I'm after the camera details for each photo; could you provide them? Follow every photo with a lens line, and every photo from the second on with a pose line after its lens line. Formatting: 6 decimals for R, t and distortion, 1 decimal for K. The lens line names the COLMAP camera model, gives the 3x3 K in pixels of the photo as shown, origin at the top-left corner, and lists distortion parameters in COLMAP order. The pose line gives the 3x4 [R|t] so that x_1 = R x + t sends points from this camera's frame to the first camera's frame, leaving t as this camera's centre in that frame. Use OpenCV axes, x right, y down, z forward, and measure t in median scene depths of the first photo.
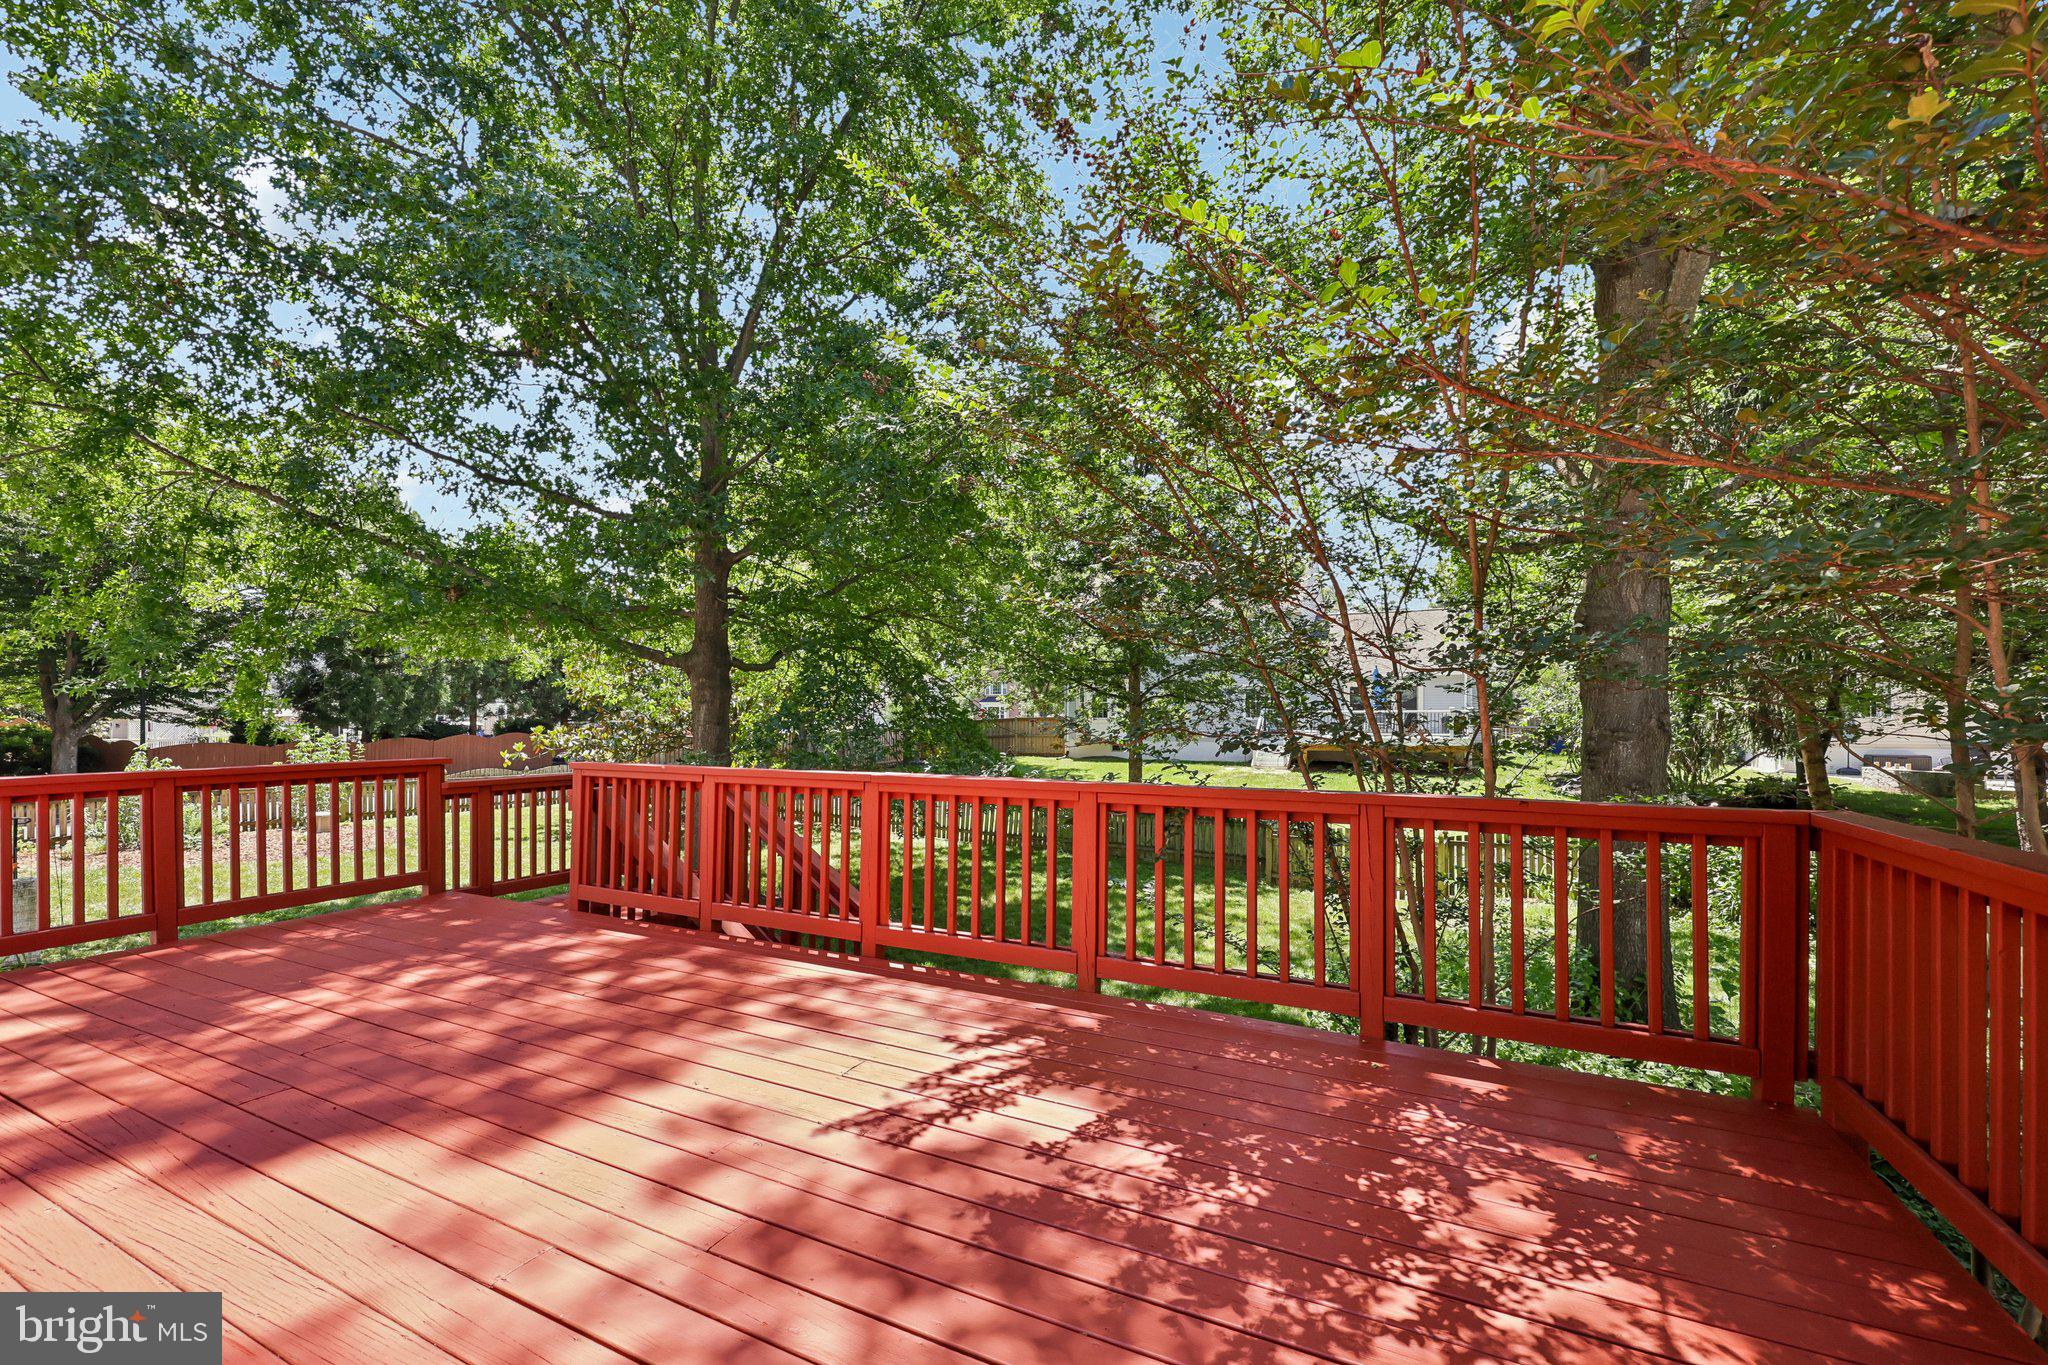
lens RADIAL K [[835.9, 0, 1021.9], [0, 835.9, 723.5], [0, 0, 1]] dist [-0.000096, 0.000305]
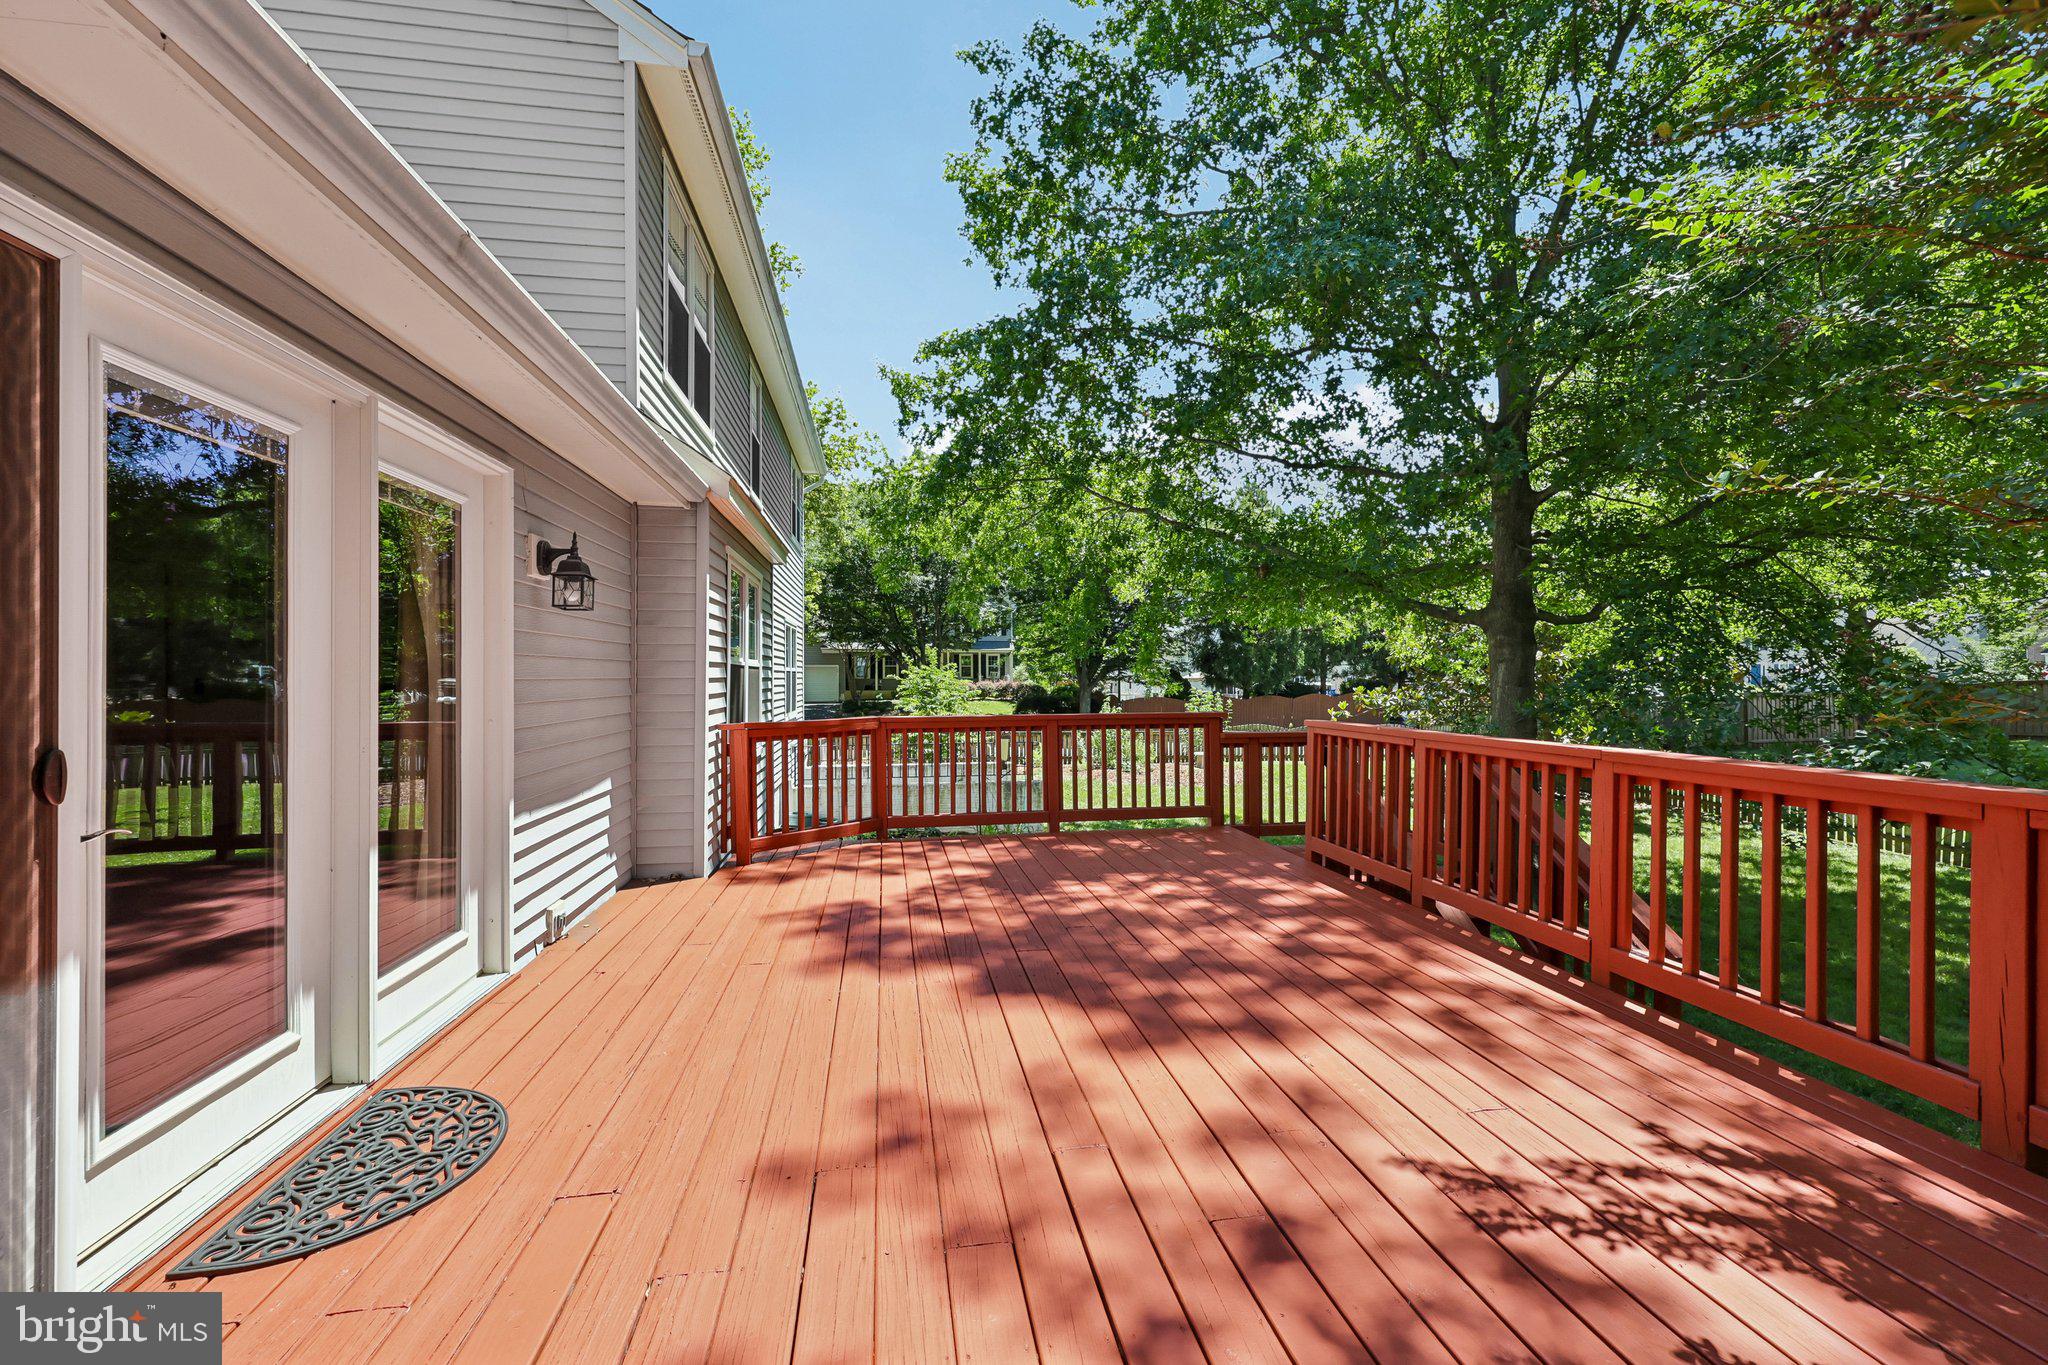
lens RADIAL K [[827.1, 0, 1024.0], [0, 827.1, 682.5], [0, 0, 1]] dist [0.002198, 0.000767]
pose [[0.584793, 0.001994, -0.811180, 0.135112], [-0.004278, 0.999991, -0.000626, 0.001666], [0.811171, 0.003836, 0.584796, 0.123185]]
